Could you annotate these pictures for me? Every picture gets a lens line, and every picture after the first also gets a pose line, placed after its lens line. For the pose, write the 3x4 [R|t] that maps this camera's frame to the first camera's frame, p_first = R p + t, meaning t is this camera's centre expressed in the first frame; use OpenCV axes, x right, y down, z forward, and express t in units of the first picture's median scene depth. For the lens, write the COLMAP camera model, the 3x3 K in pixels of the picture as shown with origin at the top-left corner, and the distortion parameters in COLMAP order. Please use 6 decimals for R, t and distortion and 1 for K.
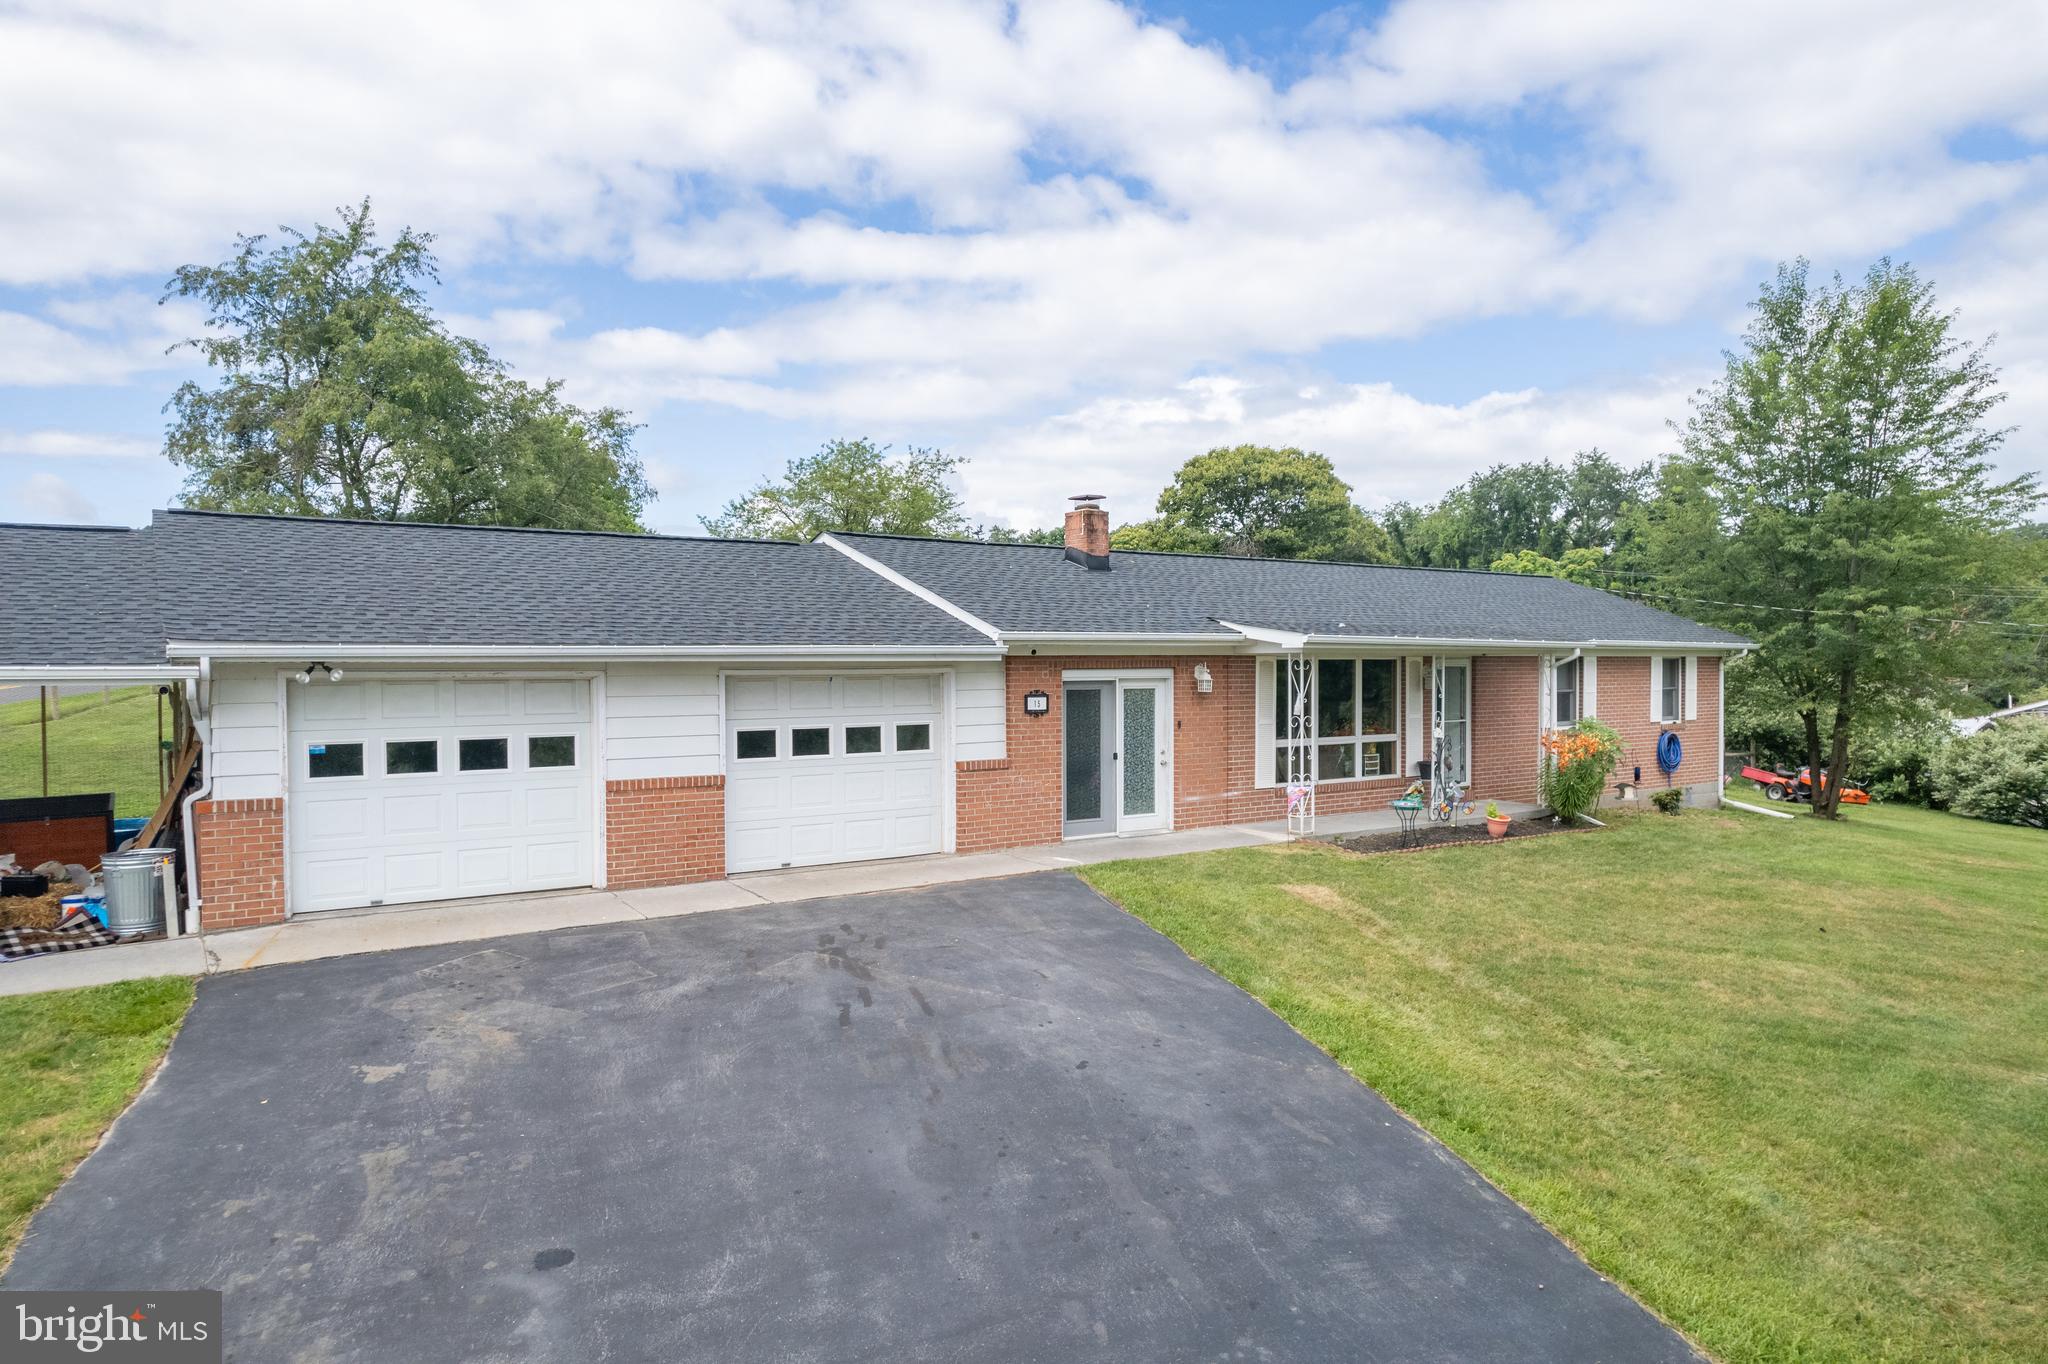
lens RADIAL K [[1314.1, 0, 1010.5], [0, 1314.1, 697.2], [0, 0, 1]] dist [-0.061900, 0.065325]
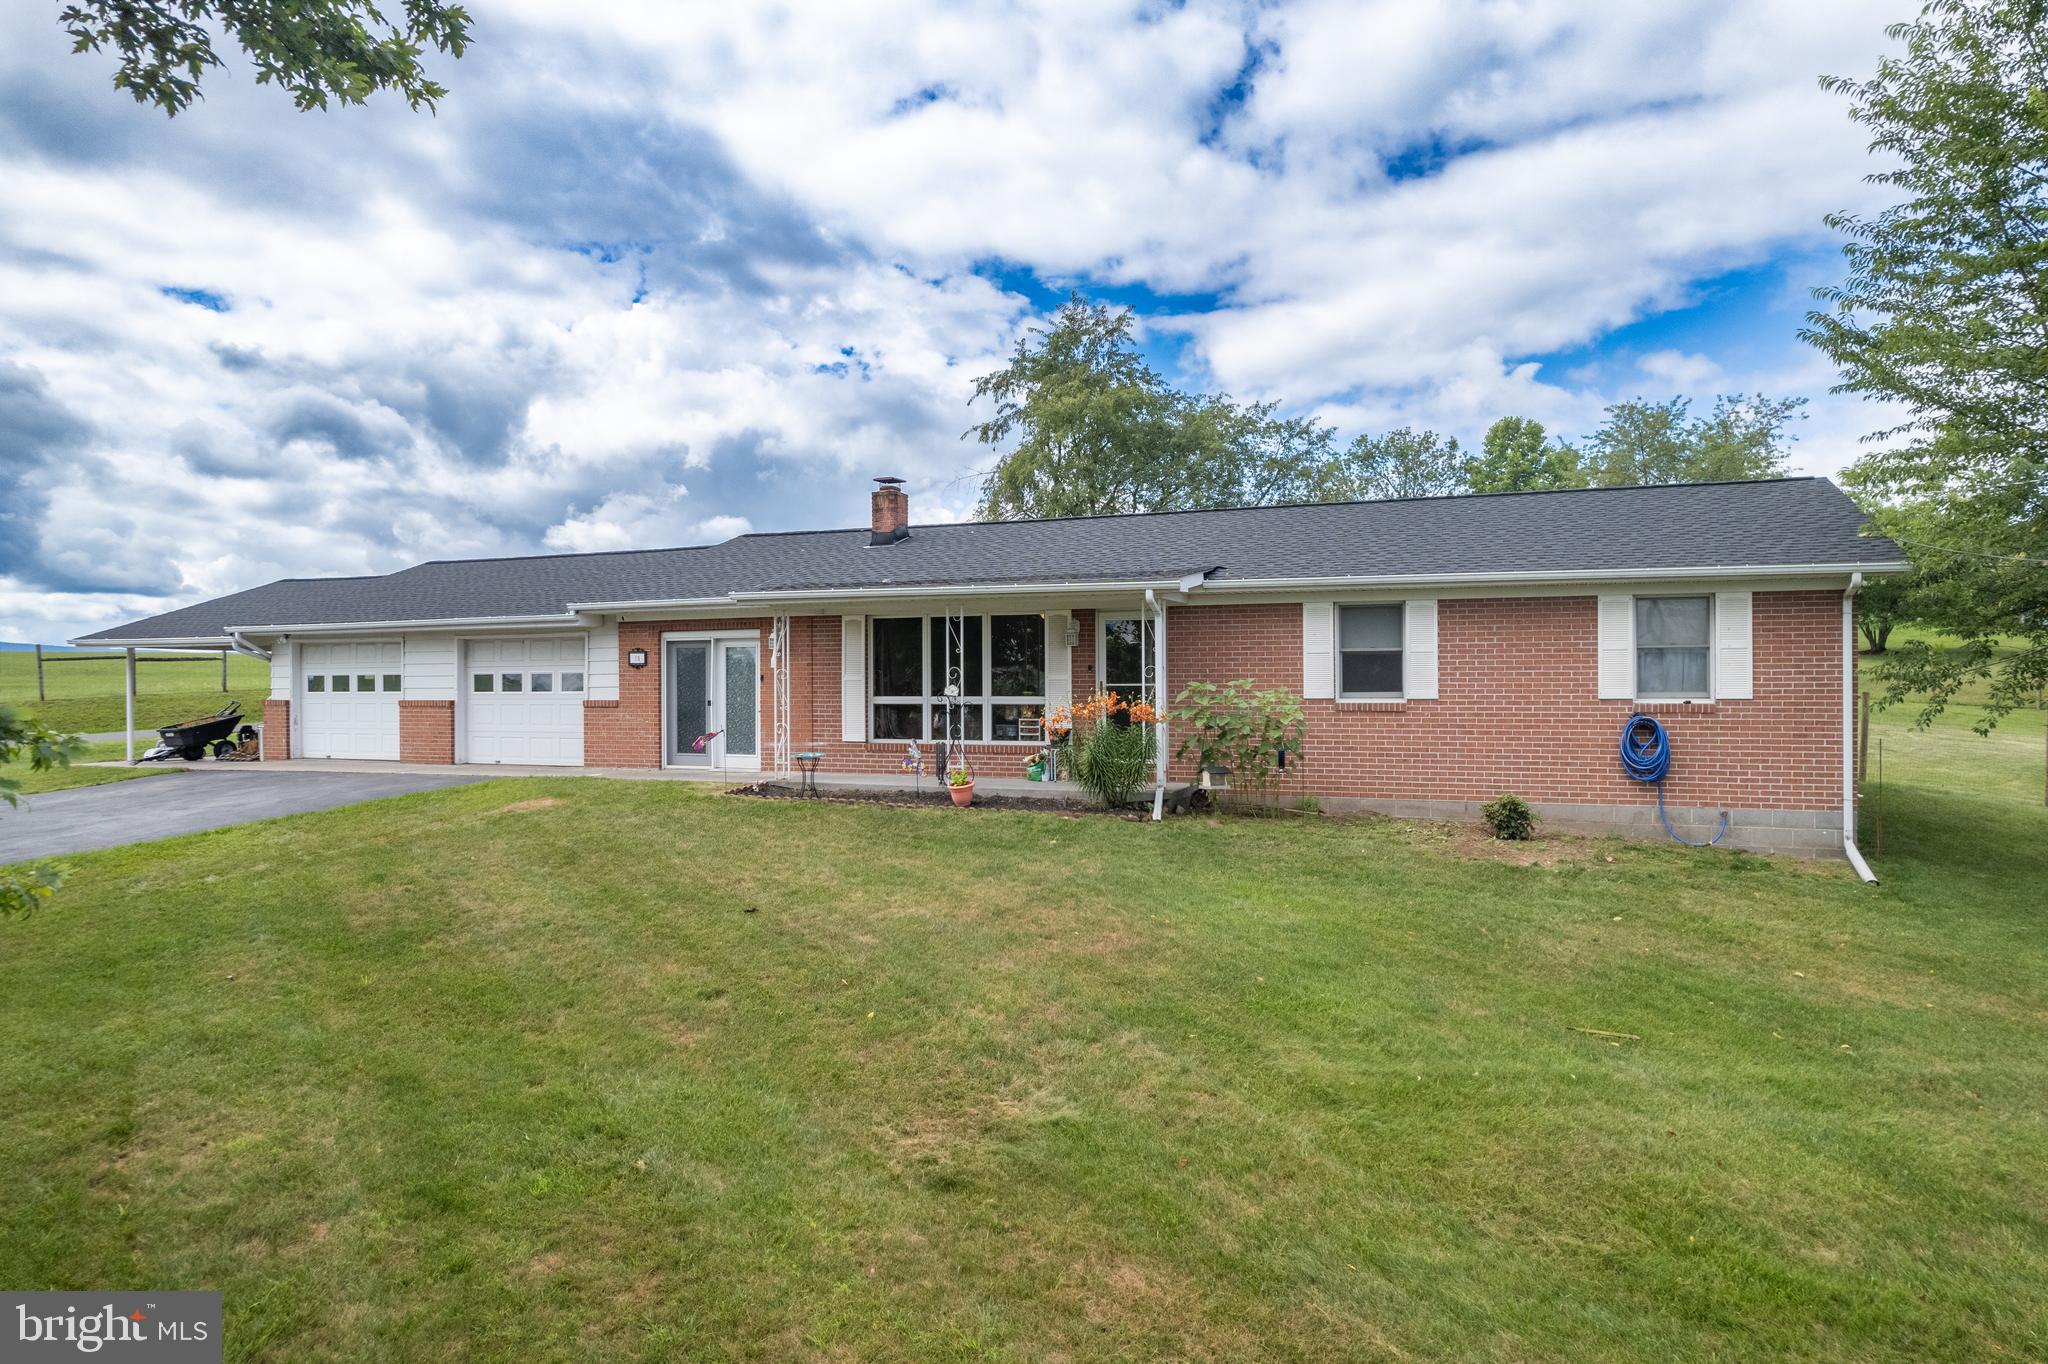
lens RADIAL K [[1312.2, 0, 1024.0], [0, 1312.2, 682.0], [0, 0, 1]] dist [-0.057973, 0.046995]
pose [[0.540097, 0.000000, -0.841603, 1.317973], [-0.019599, 0.999729, -0.012578, 0.037153], [0.841374, 0.023288, 0.539951, 0.627266]]
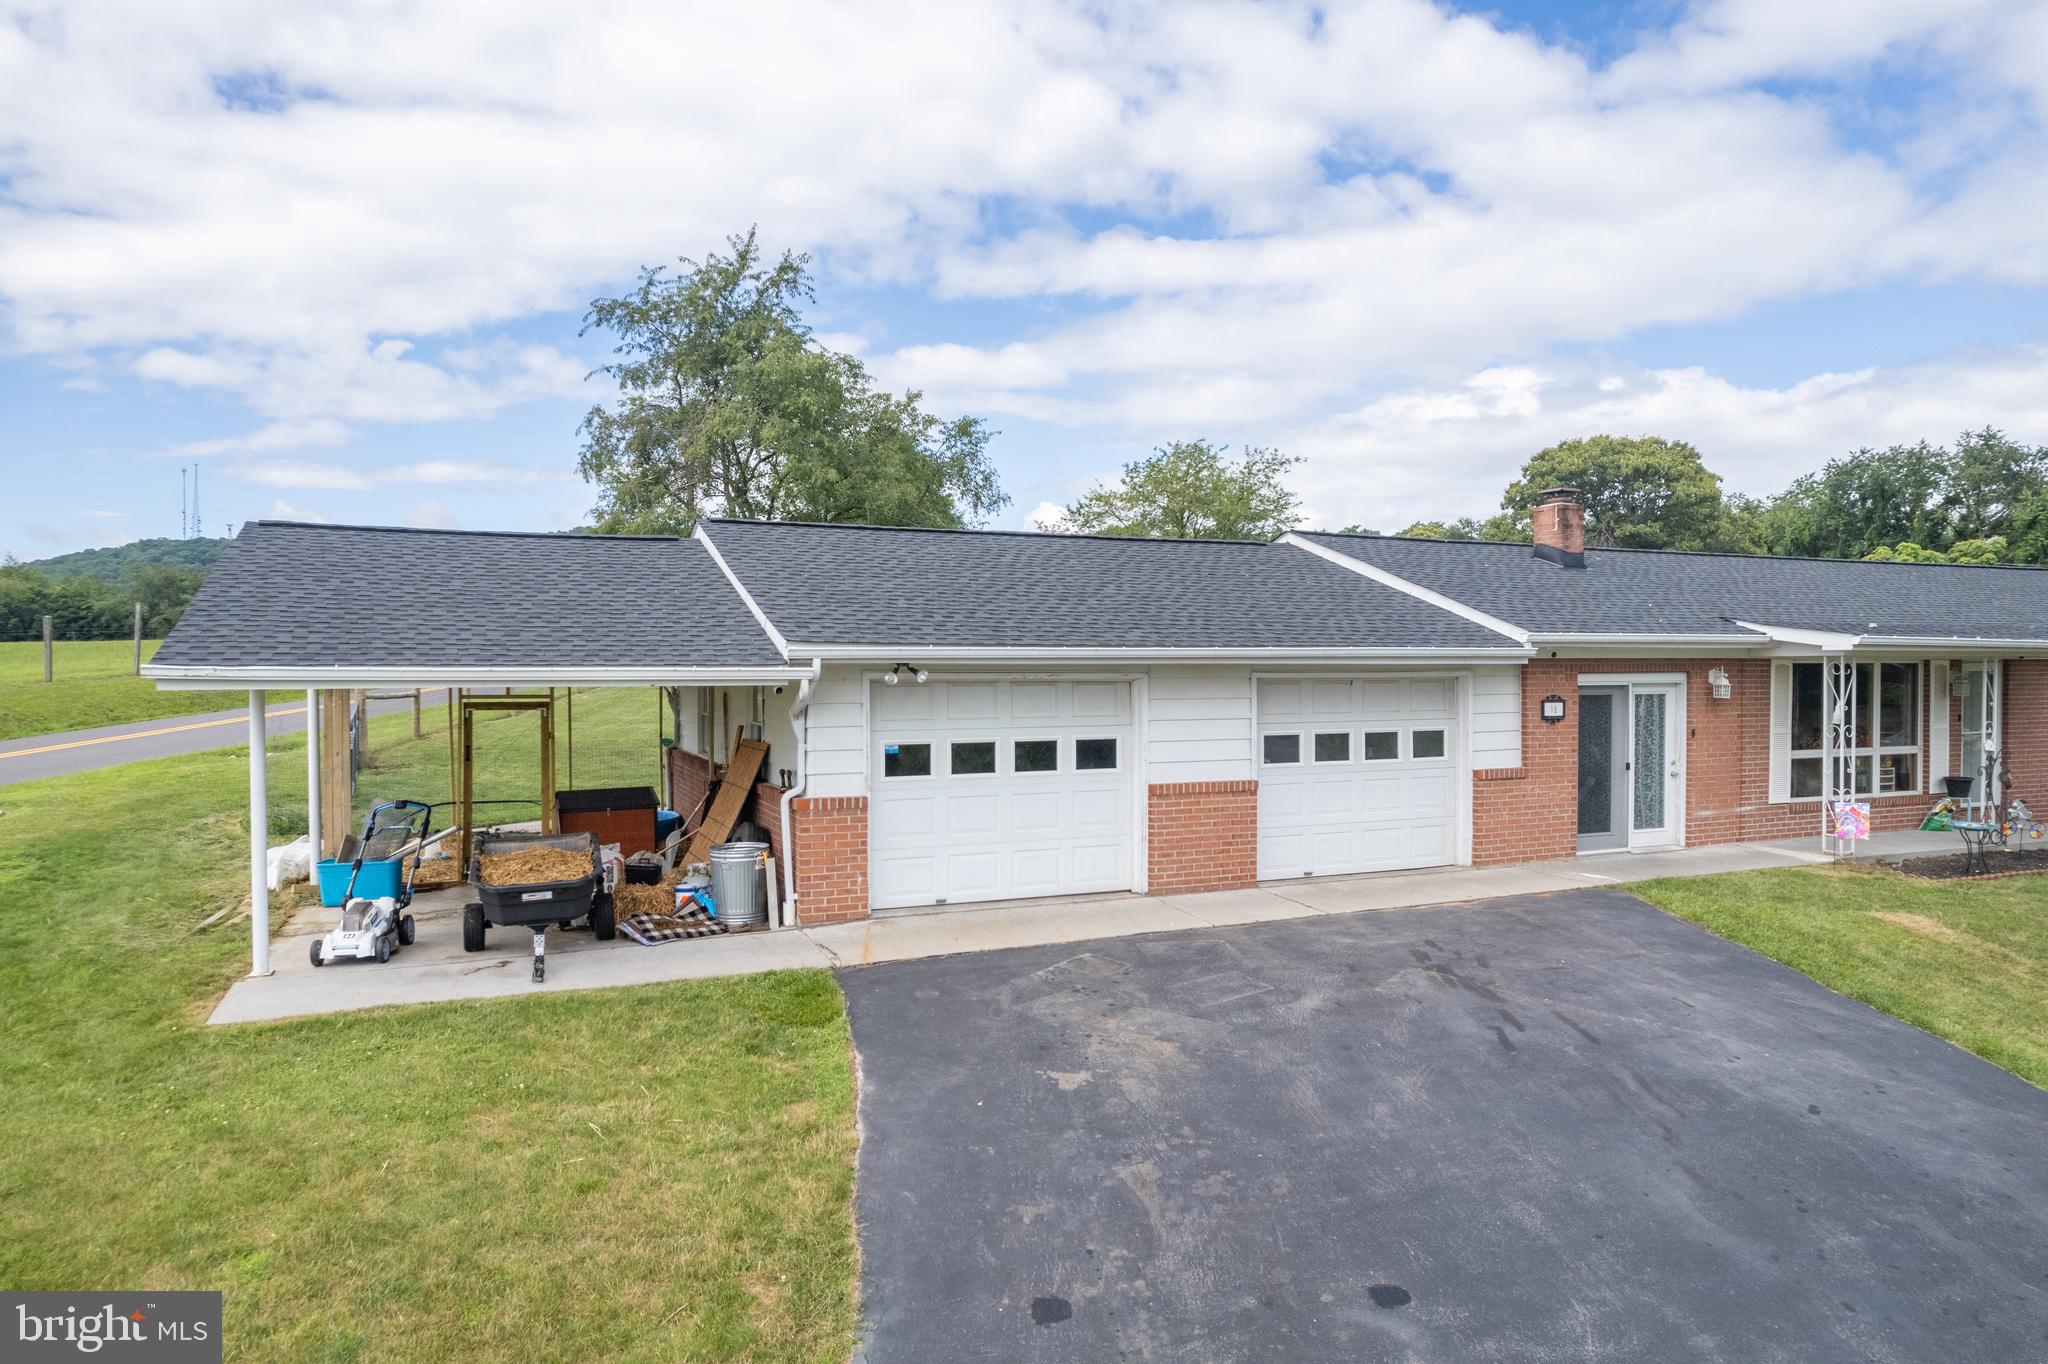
lens RADIAL K [[1312.2, 0, 1024.0], [0, 1312.2, 682.0], [0, 0, 1]] dist [-0.057973, 0.046995]
pose [[0.981060, 0.004426, -0.193655, -0.173035], [-0.007079, 0.999890, -0.013012, 0.000077], [0.193576, 0.014136, 0.980983, 0.007136]]
